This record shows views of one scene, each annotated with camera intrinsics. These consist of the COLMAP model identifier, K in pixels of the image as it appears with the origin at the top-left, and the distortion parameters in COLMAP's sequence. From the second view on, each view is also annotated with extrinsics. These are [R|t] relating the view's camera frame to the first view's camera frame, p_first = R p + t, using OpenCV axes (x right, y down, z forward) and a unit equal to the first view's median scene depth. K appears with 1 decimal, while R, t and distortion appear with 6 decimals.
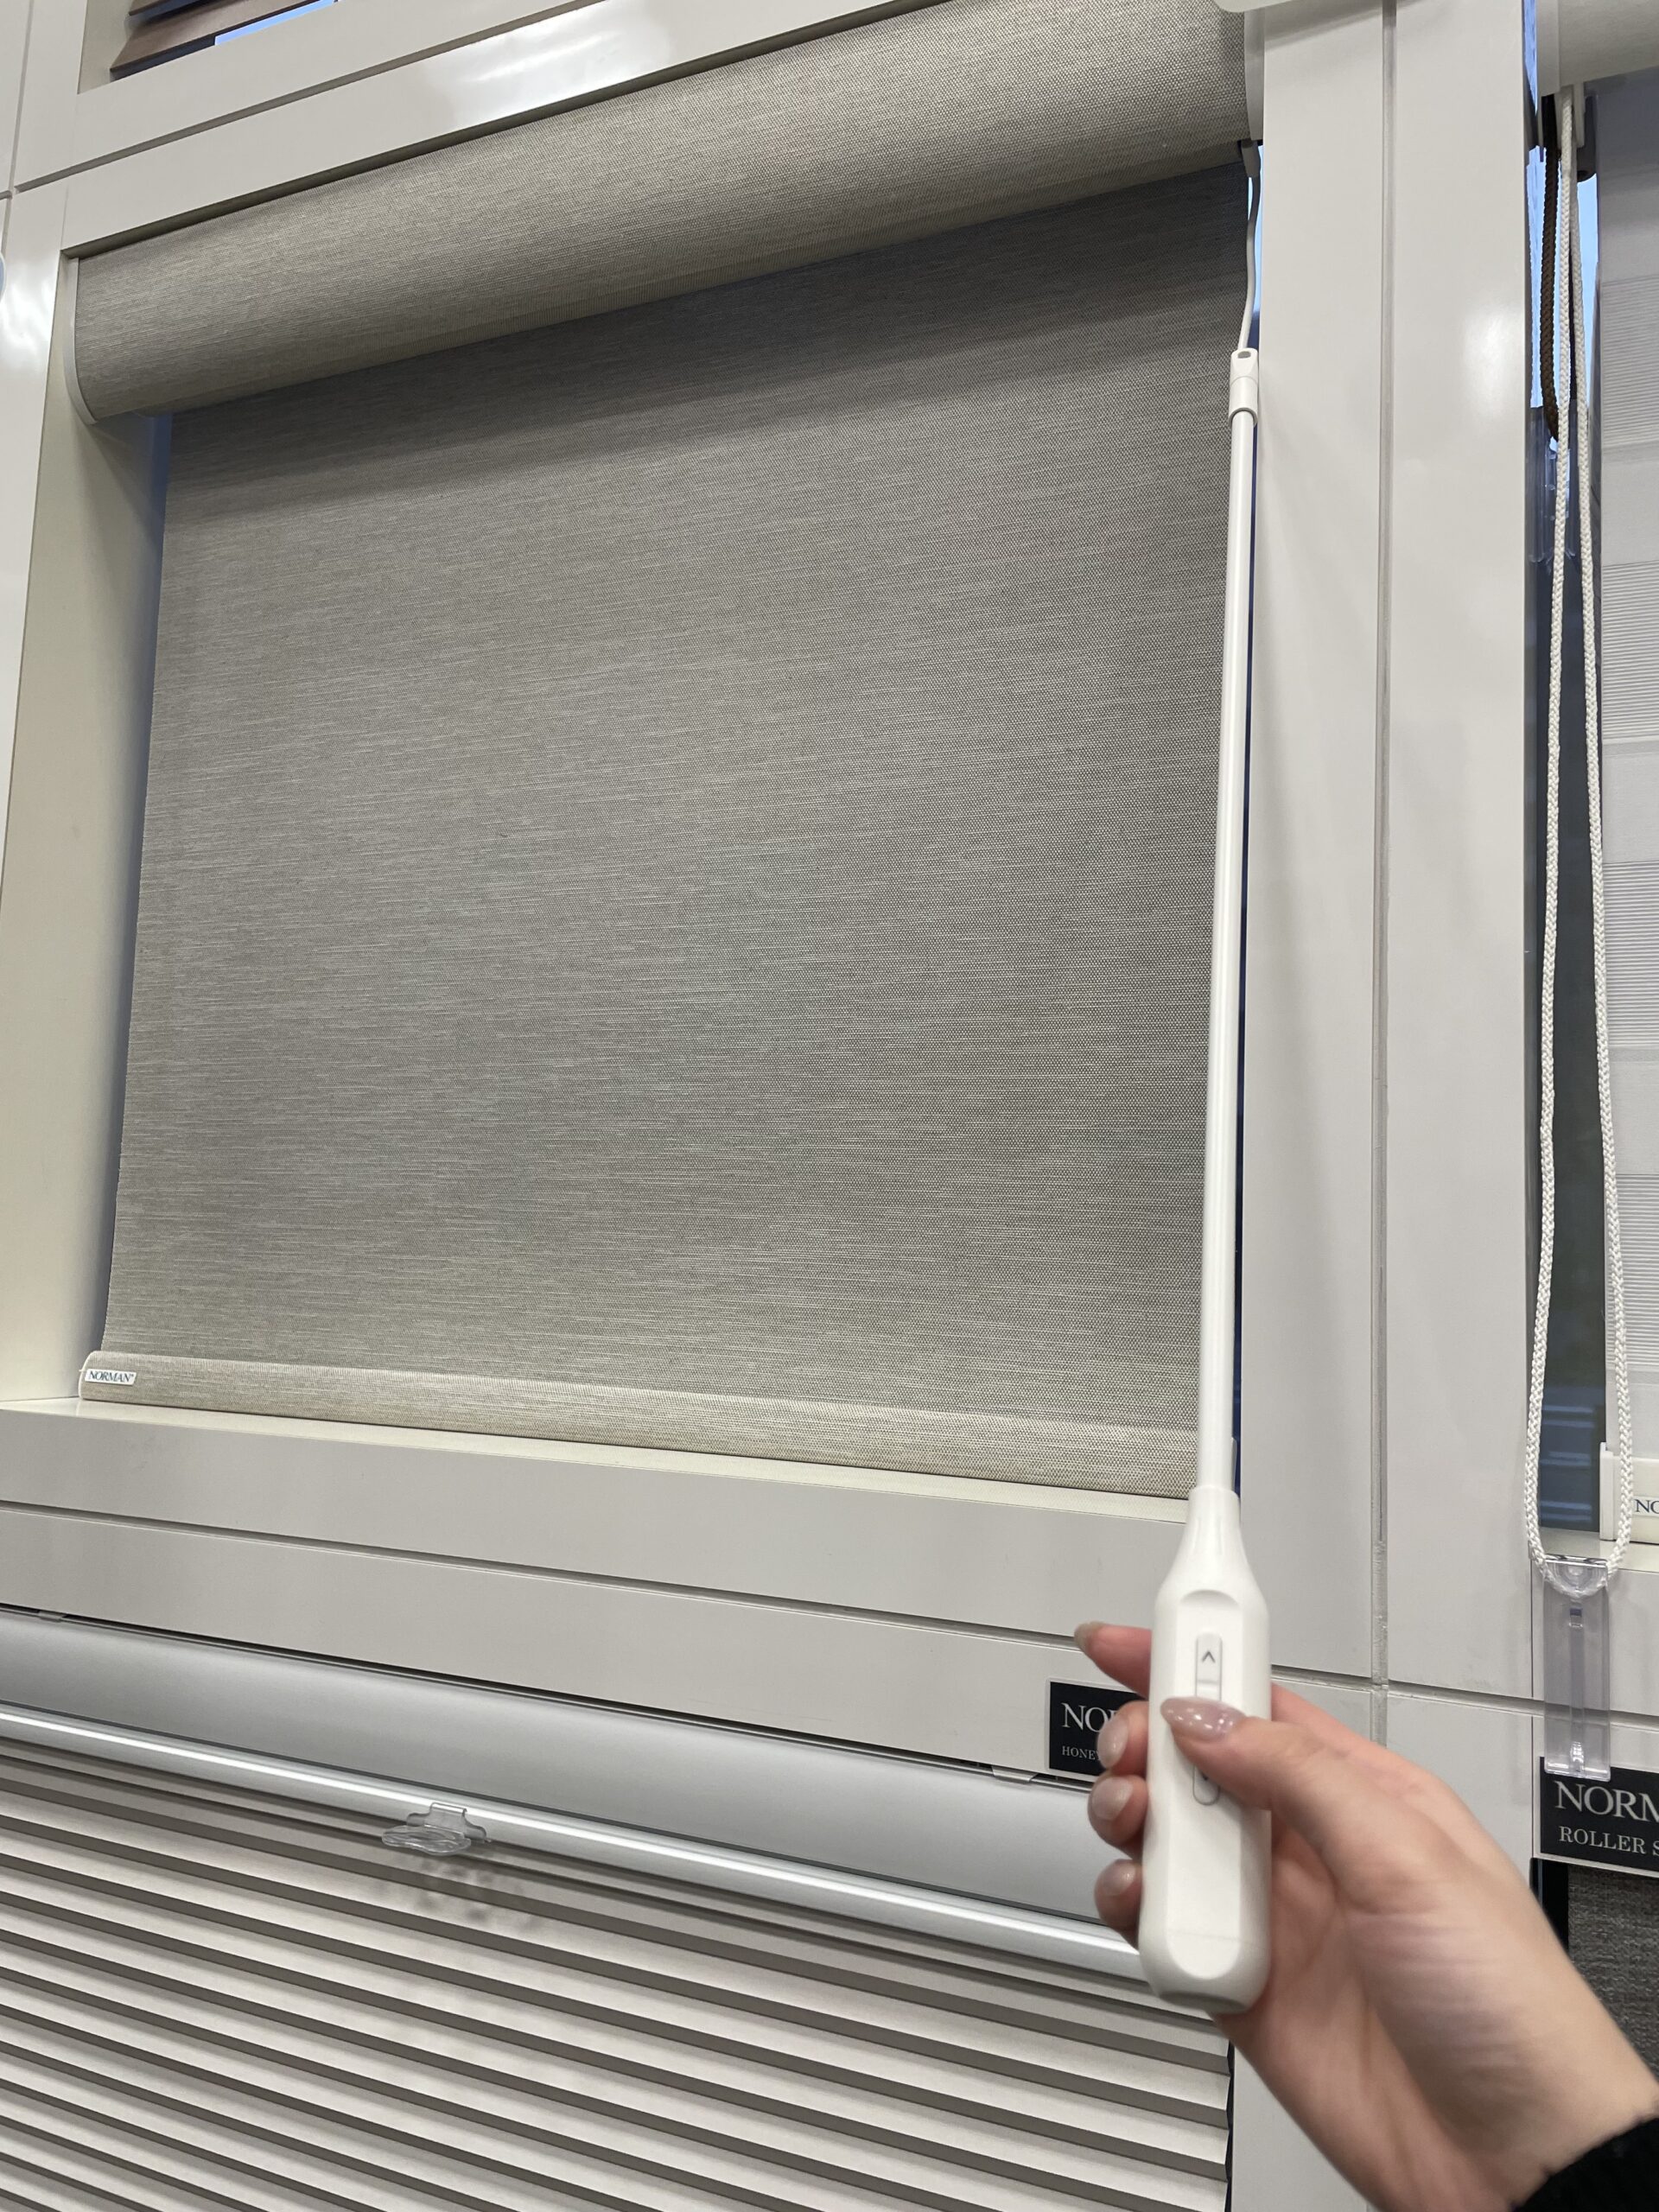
lens RADIAL K [[1710.1, 0, 829.5], [0, 1710.1, 1106.0], [0, 0, 1]] dist [0.082444, -0.109349]
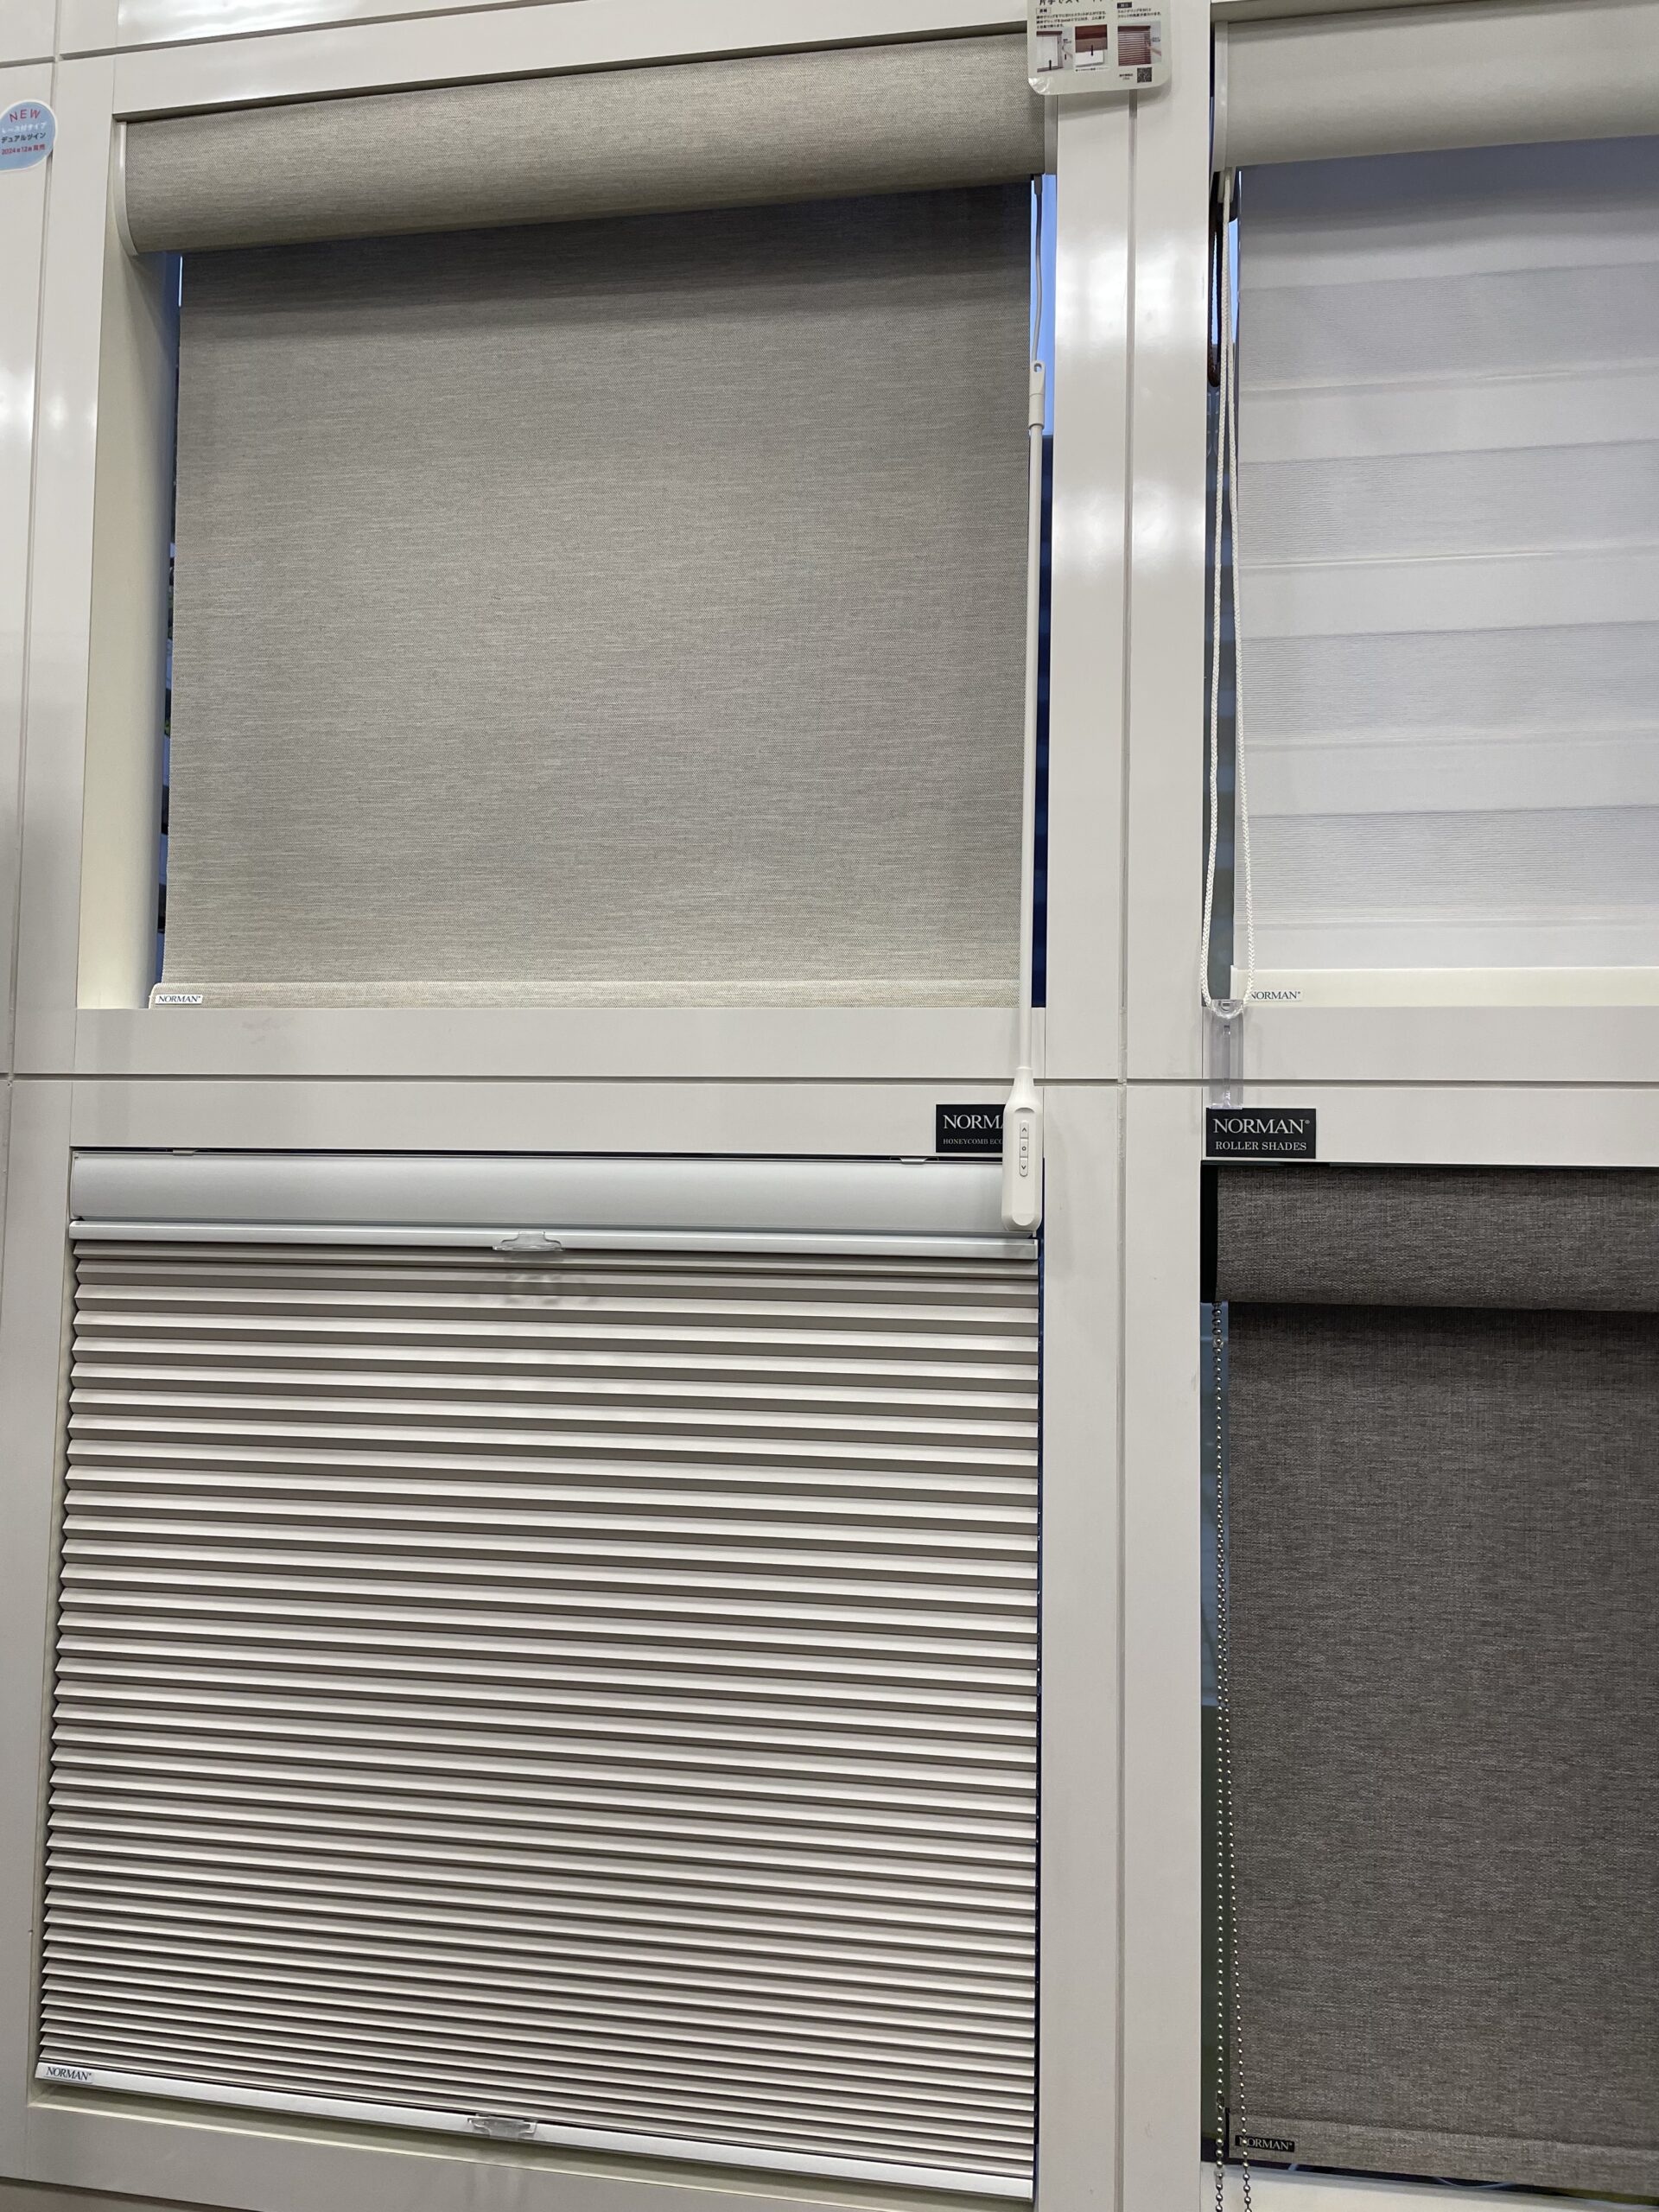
lens RADIAL K [[1710.1, 0, 829.5], [0, 1710.1, 1106.0], [0, 0, 1]] dist [0.082444, -0.109349]
pose [[0.966728, -0.009711, 0.255622, -0.308249], [-0.004974, 0.998377, 0.056738, 0.181436], [-0.255758, -0.056122, 0.965110, -0.461178]]
